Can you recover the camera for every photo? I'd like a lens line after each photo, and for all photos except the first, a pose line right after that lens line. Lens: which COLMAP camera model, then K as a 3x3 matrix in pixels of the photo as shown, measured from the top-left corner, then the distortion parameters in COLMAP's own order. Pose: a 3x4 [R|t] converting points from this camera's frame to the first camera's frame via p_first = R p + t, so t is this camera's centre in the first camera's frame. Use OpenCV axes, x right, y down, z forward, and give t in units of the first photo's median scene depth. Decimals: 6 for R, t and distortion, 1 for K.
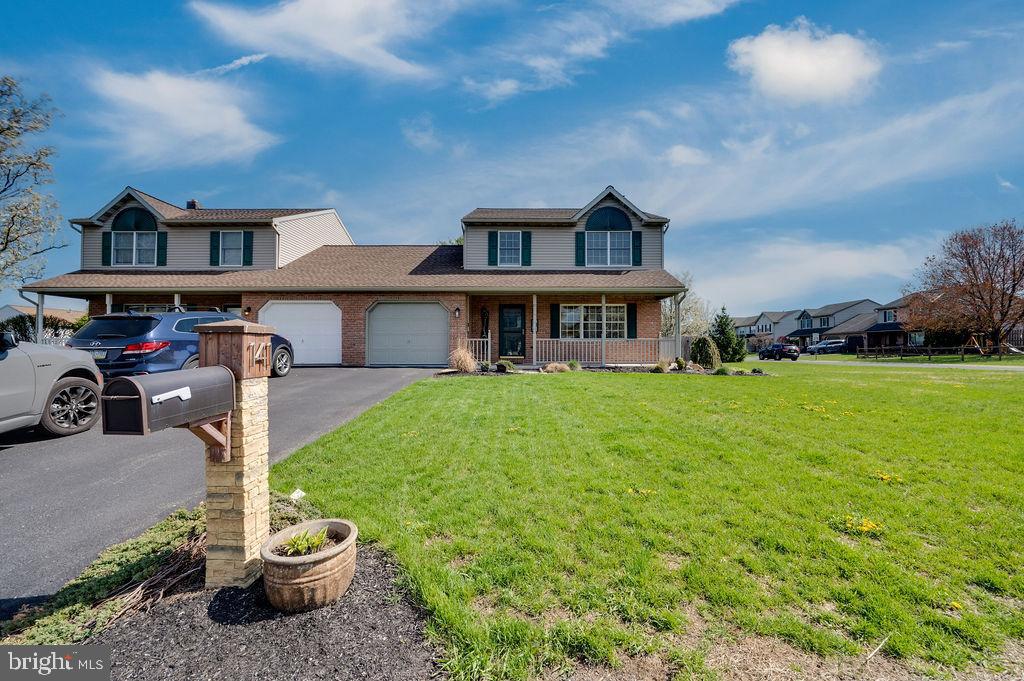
lens RADIAL K [[402.5, 0, 522.5], [0, 402.5, 338.6], [0, 0, 1]] dist [-0.000247, -0.000345]
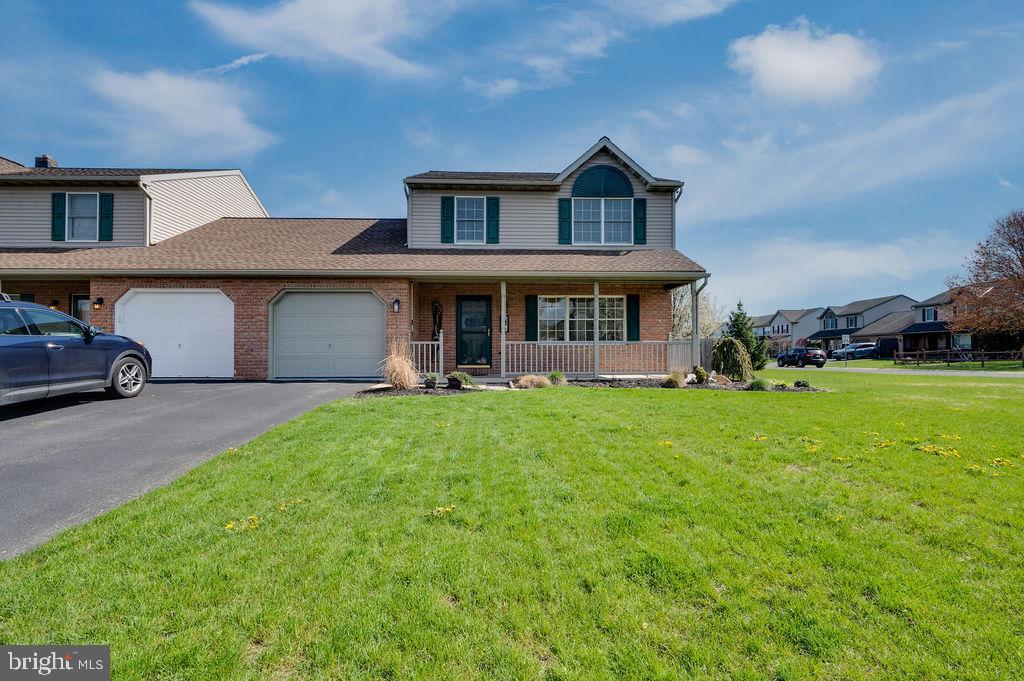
lens RADIAL K [[475.3, 0, 509.5], [0, 475.3, 350.2], [0, 0, 1]] dist [0.000613, 0.004507]
pose [[0.999601, -0.002869, 0.028118, 0.015470], [0.002401, 0.999858, 0.016652, 0.001493], [-0.028161, -0.016578, 0.999466, 0.120367]]
